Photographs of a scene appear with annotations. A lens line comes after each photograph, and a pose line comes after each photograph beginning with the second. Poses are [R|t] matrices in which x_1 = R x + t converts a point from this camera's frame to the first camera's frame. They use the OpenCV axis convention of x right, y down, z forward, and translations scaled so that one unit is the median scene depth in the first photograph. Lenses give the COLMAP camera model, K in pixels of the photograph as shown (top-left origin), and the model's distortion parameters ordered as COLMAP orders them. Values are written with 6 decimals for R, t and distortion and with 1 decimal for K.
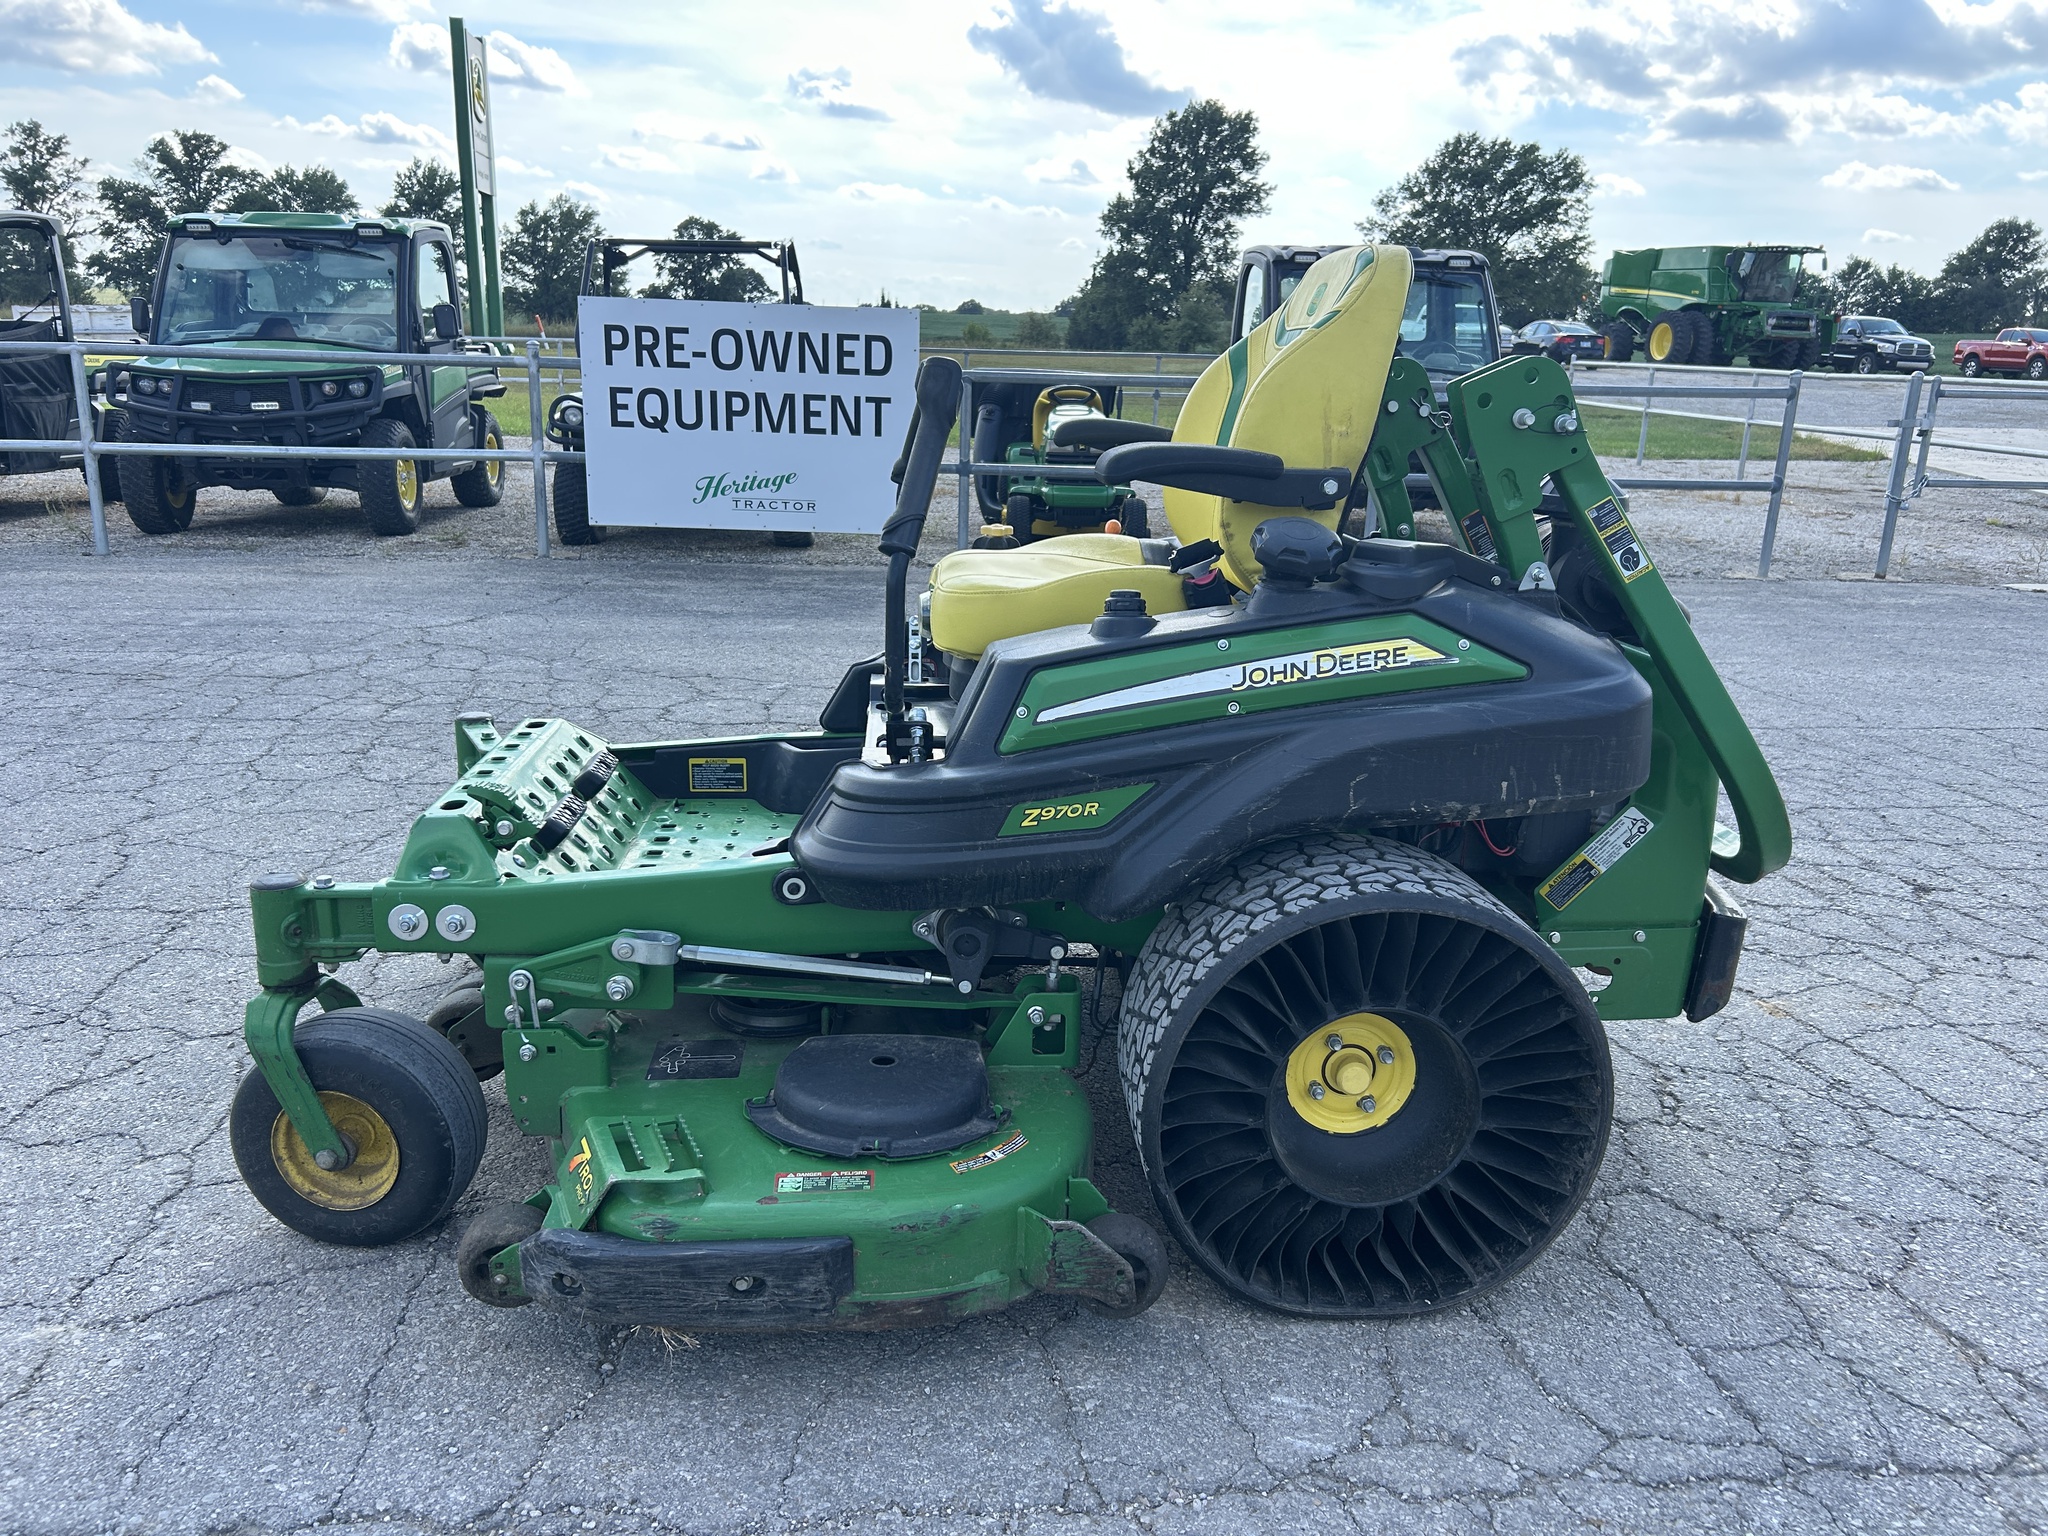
lens RADIAL K [[1554.8, 0, 1042.1], [0, 1554.8, 764.7], [0, 0, 1]] dist [0.052339, -0.057600]
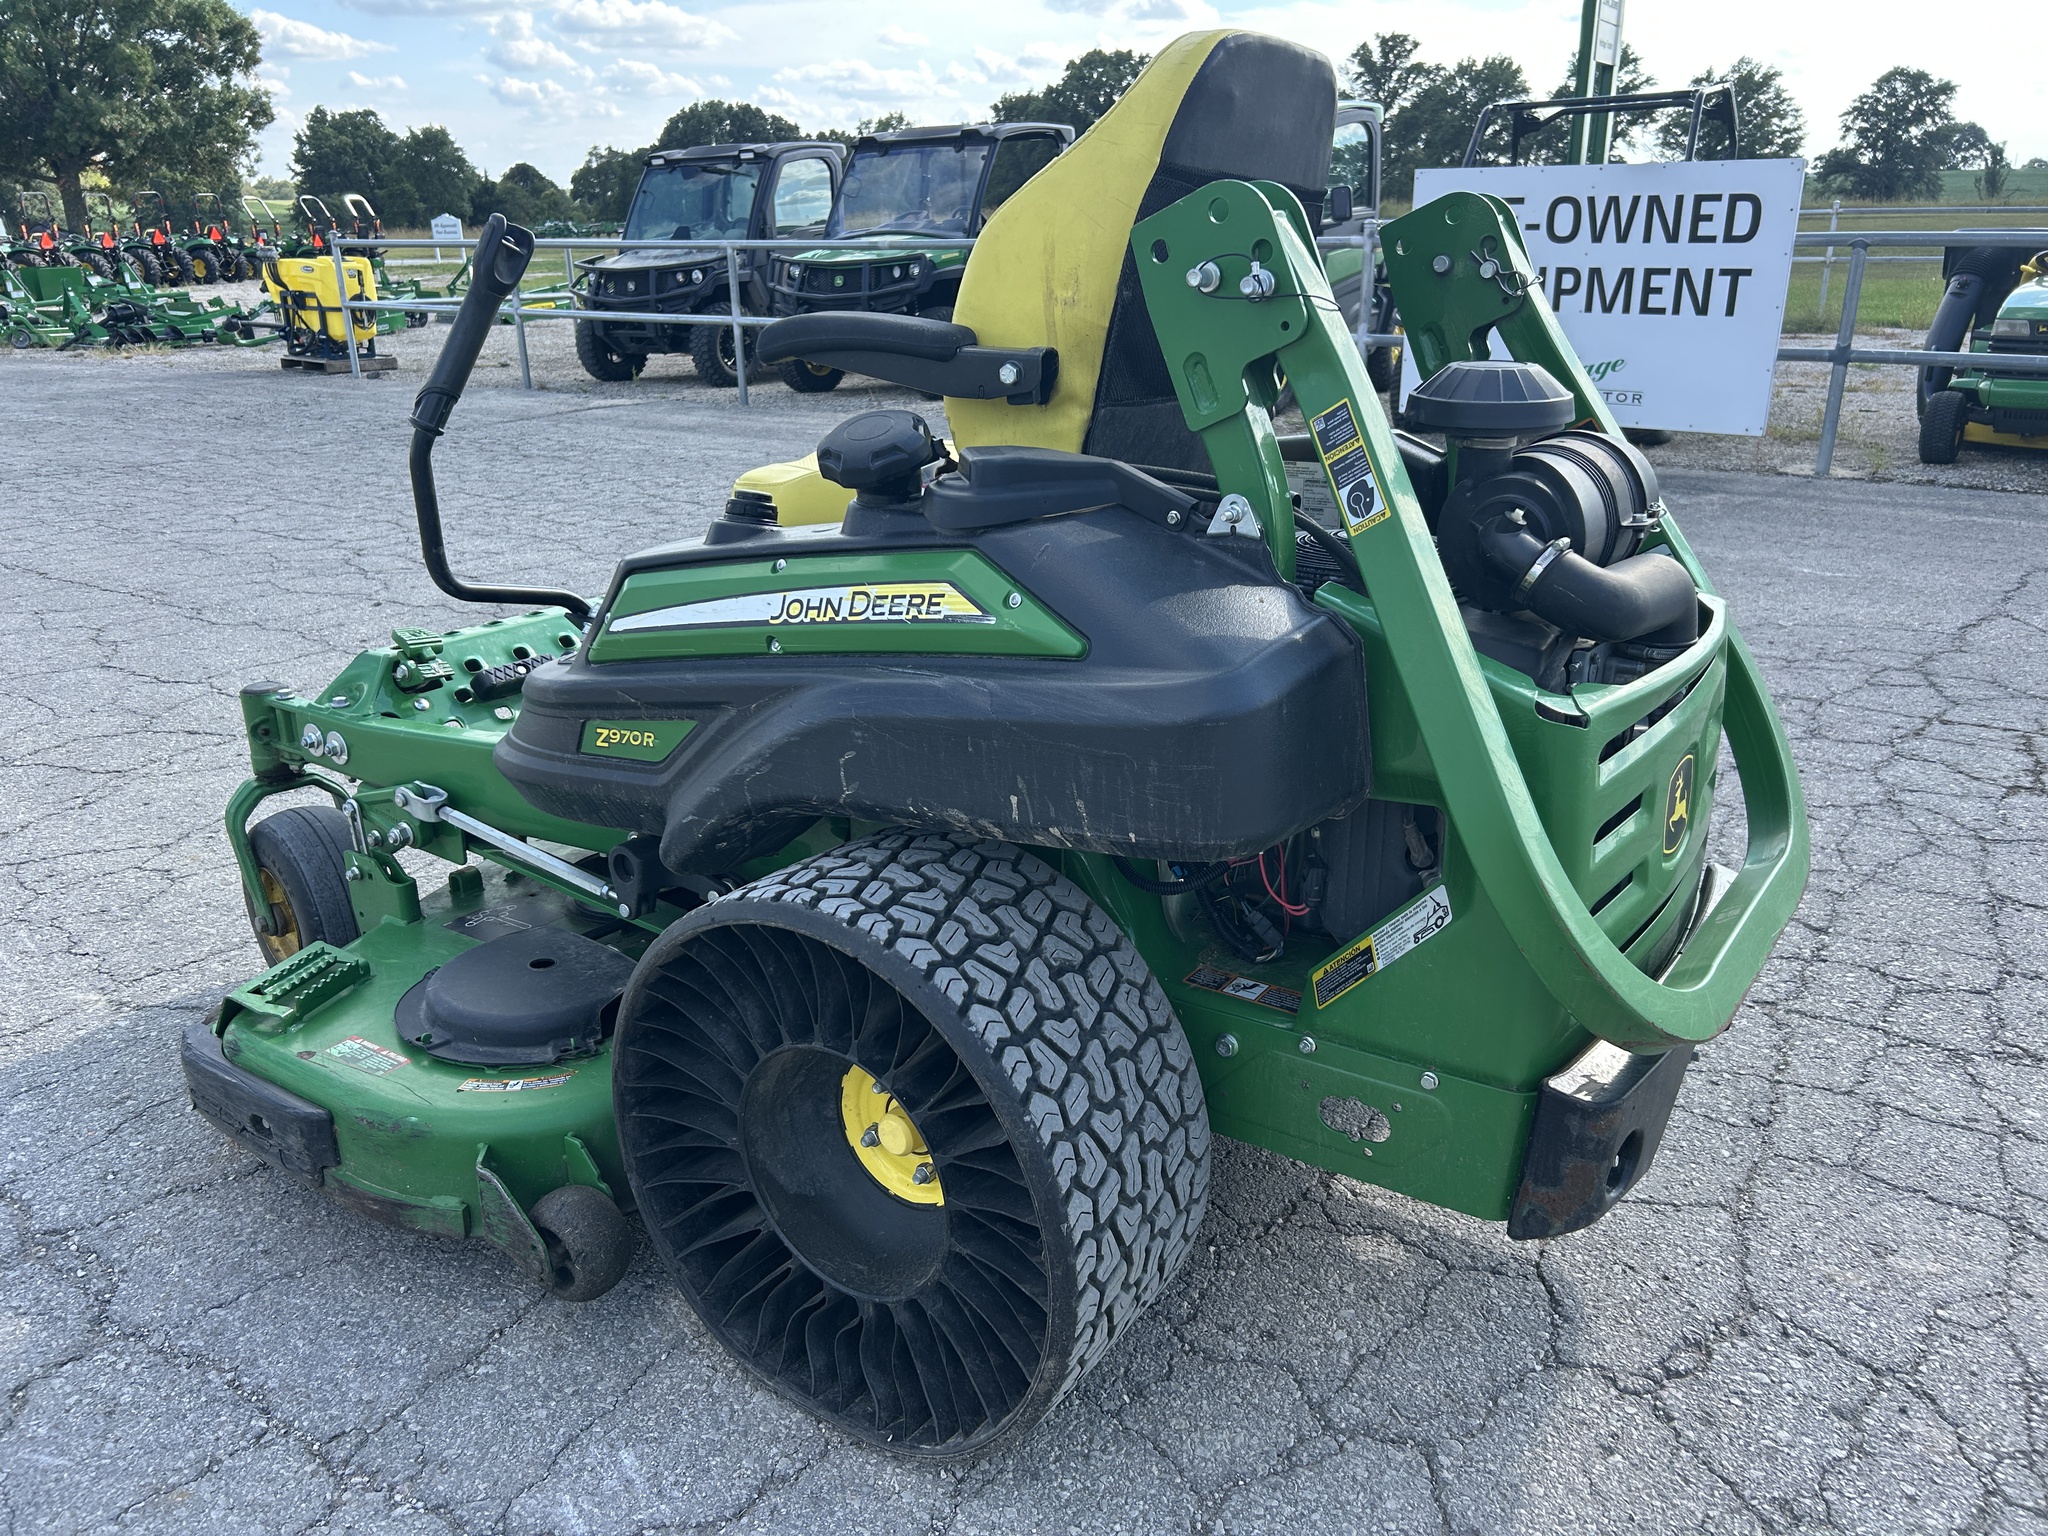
lens RADIAL K [[1554.8, 0, 1031.5], [0, 1554.8, 764.3], [0, 0, 1]] dist [0.052339, -0.057600]
pose [[0.773334, 0.174408, -0.609538, 0.165289], [-0.132478, 0.984647, 0.113662, -0.019253], [0.620003, -0.007148, 0.784567, 0.100587]]
